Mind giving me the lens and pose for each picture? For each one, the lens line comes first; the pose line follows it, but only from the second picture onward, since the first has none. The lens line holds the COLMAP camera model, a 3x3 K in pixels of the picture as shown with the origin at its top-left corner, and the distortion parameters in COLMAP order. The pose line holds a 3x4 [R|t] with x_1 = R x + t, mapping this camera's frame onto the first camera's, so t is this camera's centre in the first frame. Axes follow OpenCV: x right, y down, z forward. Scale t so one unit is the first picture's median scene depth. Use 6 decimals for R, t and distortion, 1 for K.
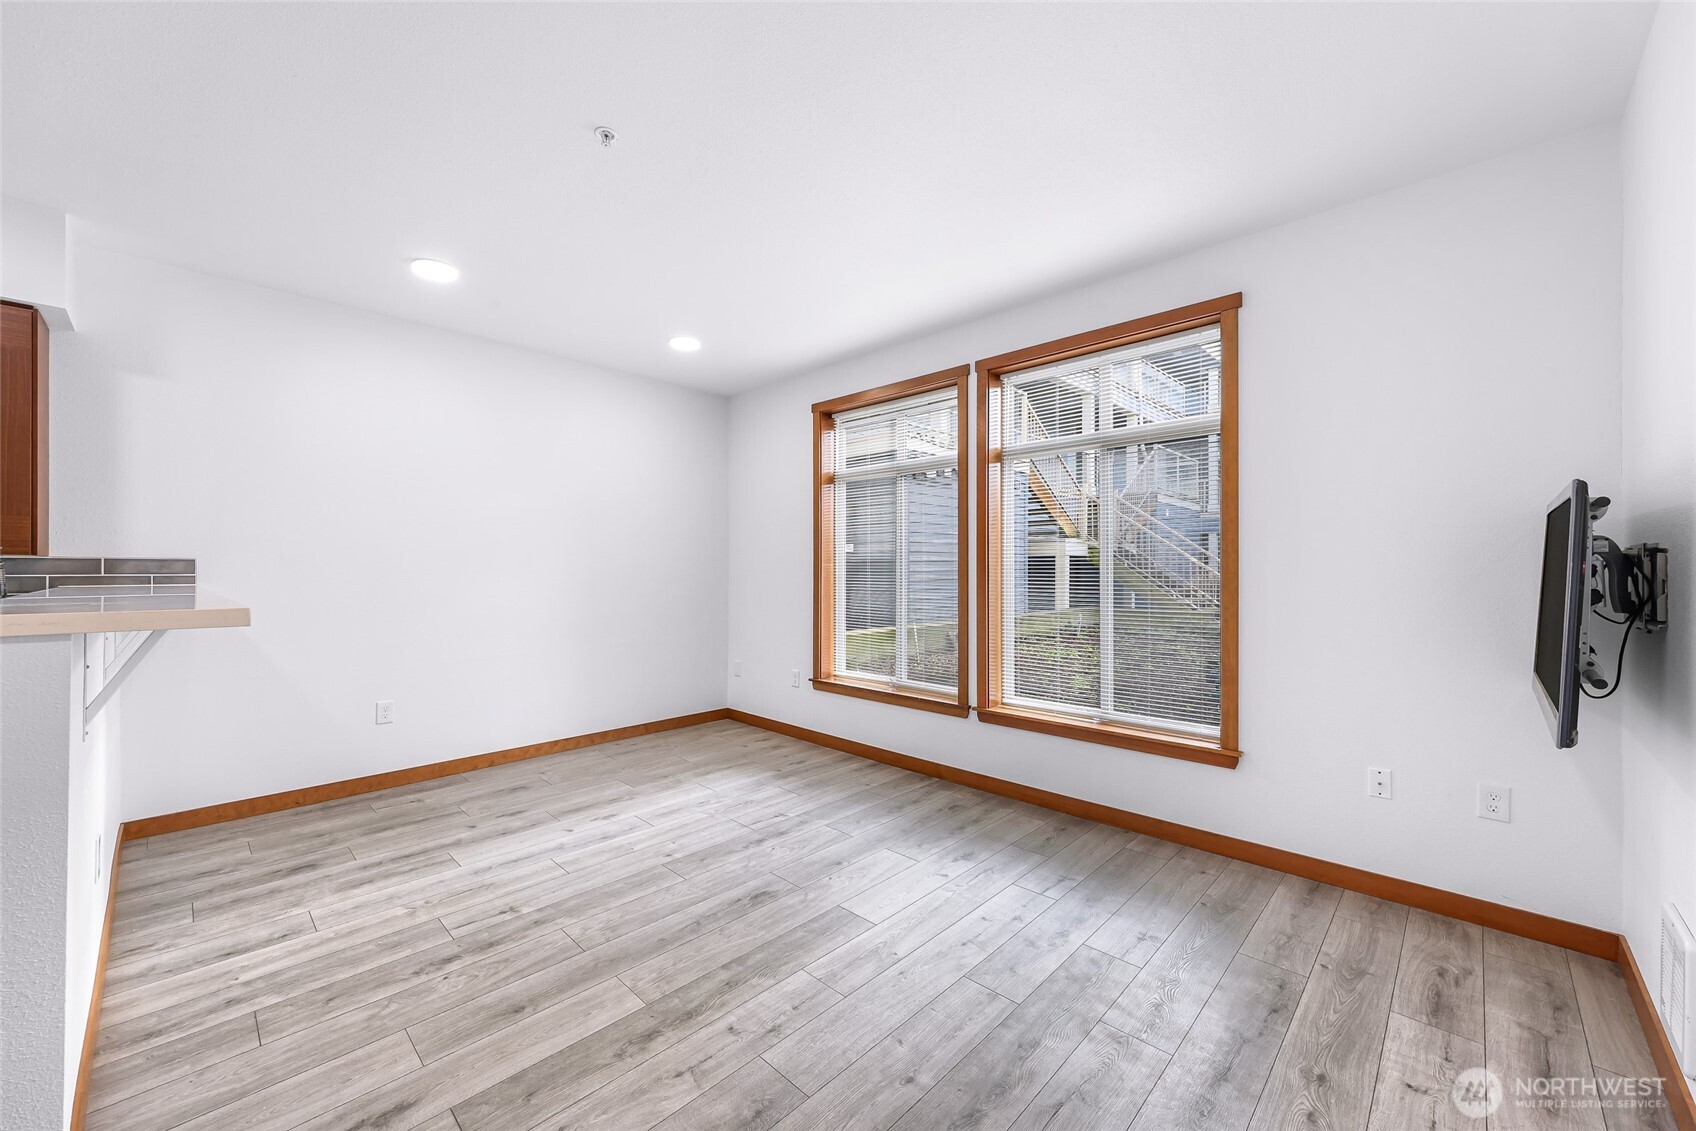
lens RADIAL K [[627.0, 0, 839.1], [0, 627.0, 568.5], [0, 0, 1]] dist [0.002129, 0.000015]
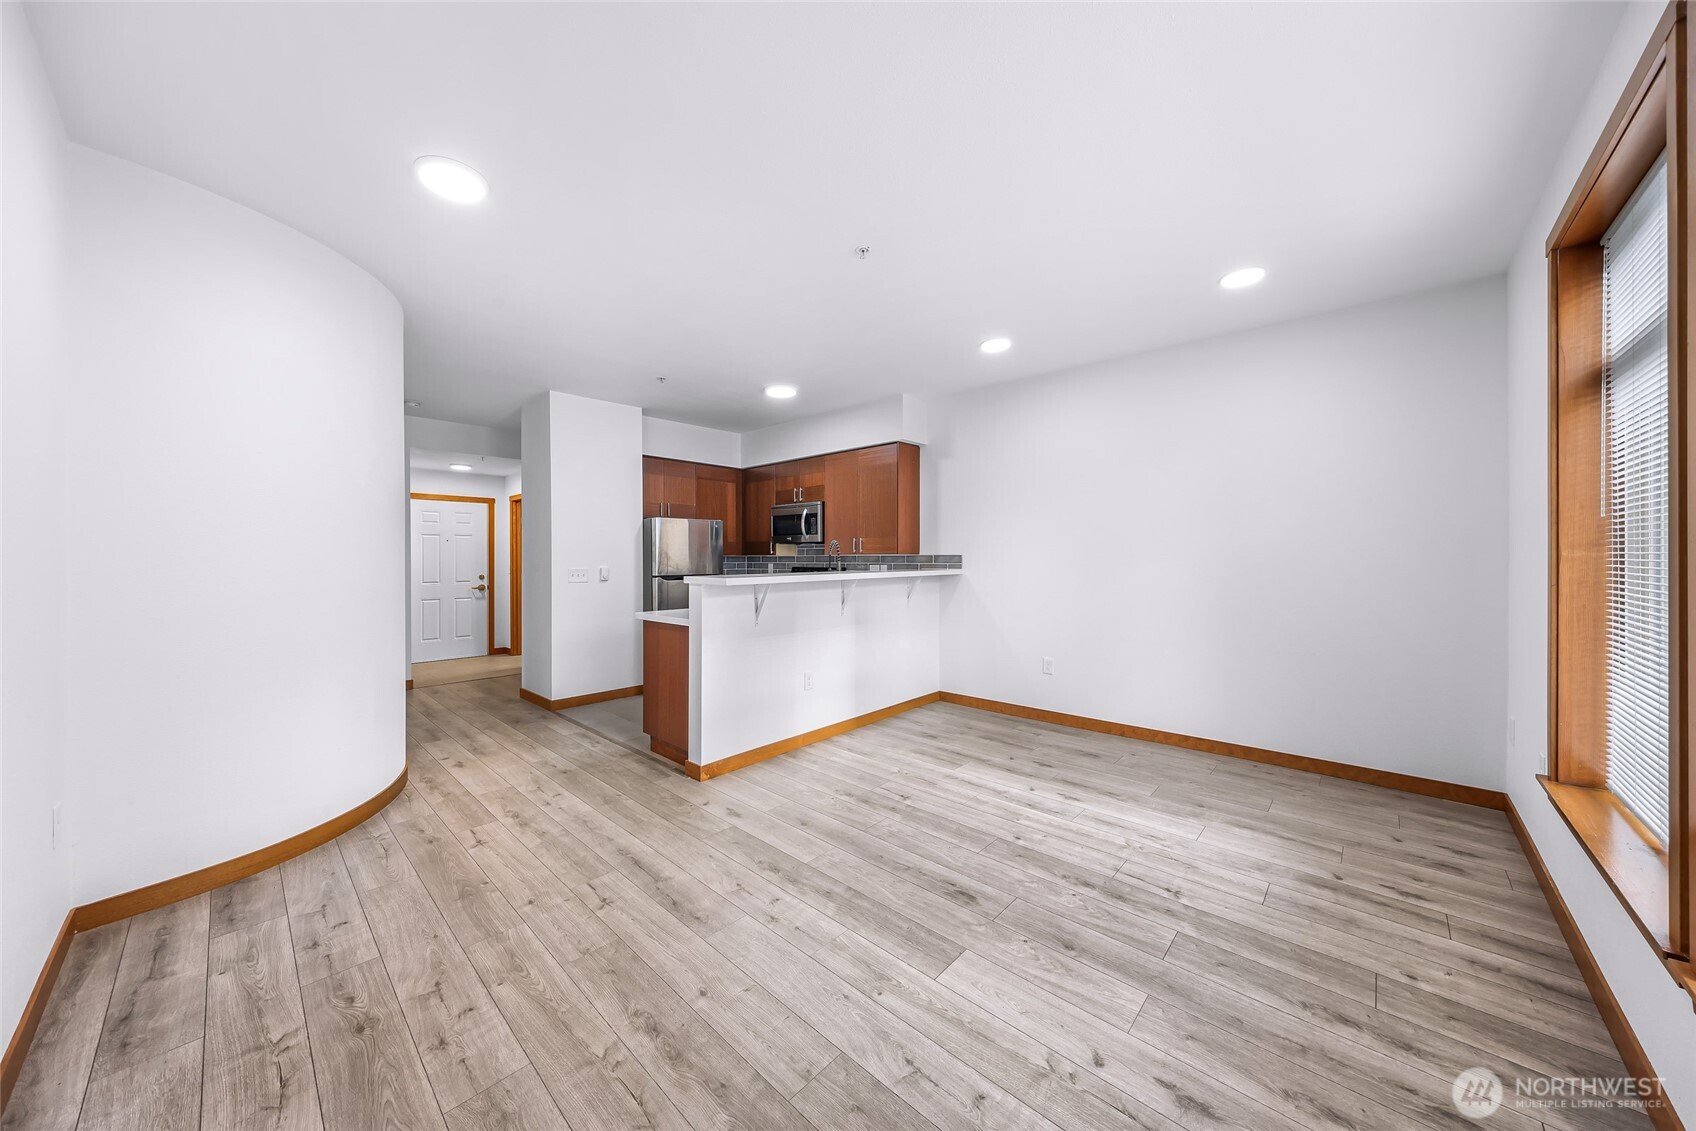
lens RADIAL K [[587.1, 0, 850.0], [0, 587.1, 556.7], [0, 0, 1]] dist [0.000552, 0.000082]
pose [[0.035352, -0.001976, -0.999373, 0.693955], [0.004773, 0.999987, -0.001808, -0.008801], [0.999364, -0.004706, 0.035361, 0.691548]]
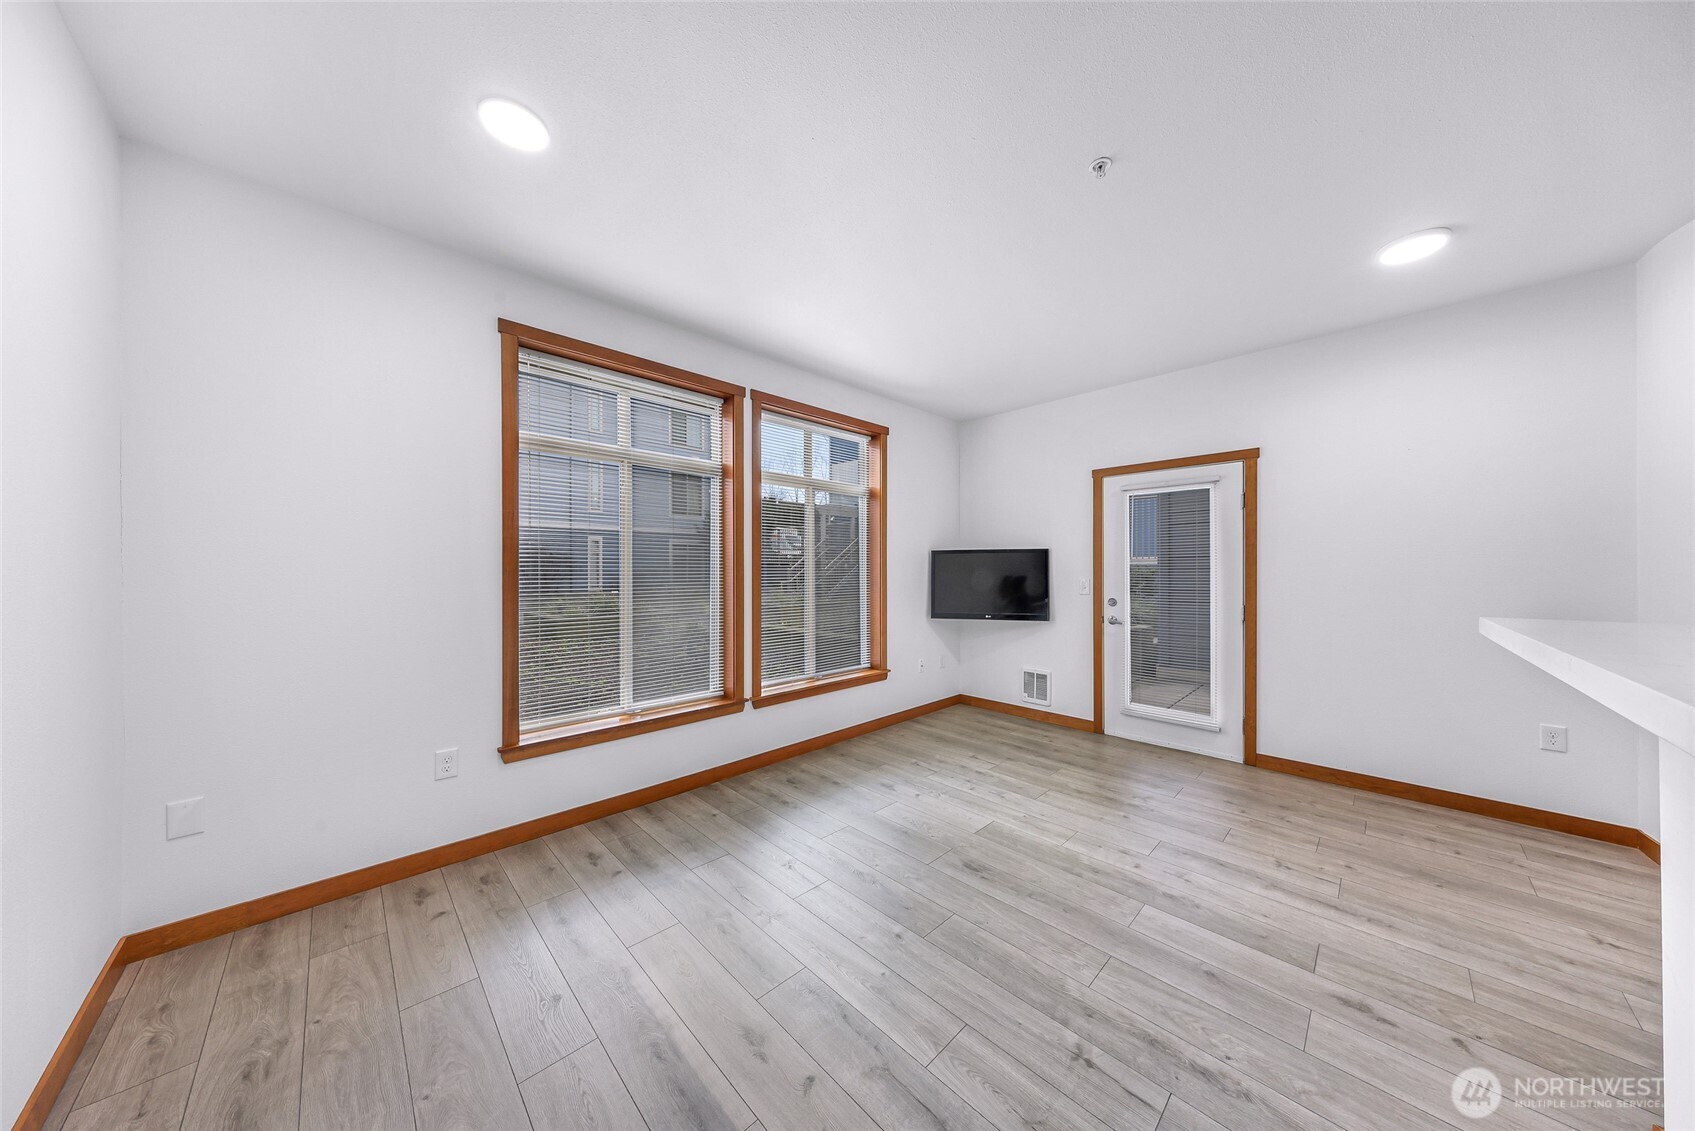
lens RADIAL K [[531.9, 0, 852.2], [0, 531.9, 570.1], [0, 0, 1]] dist [0.001952, 0.000088]
pose [[0.030347, -0.003718, 0.999533, -0.957050], [-0.002973, 0.999988, 0.003810, -0.015455], [-0.999535, -0.003088, 0.030335, 1.042892]]
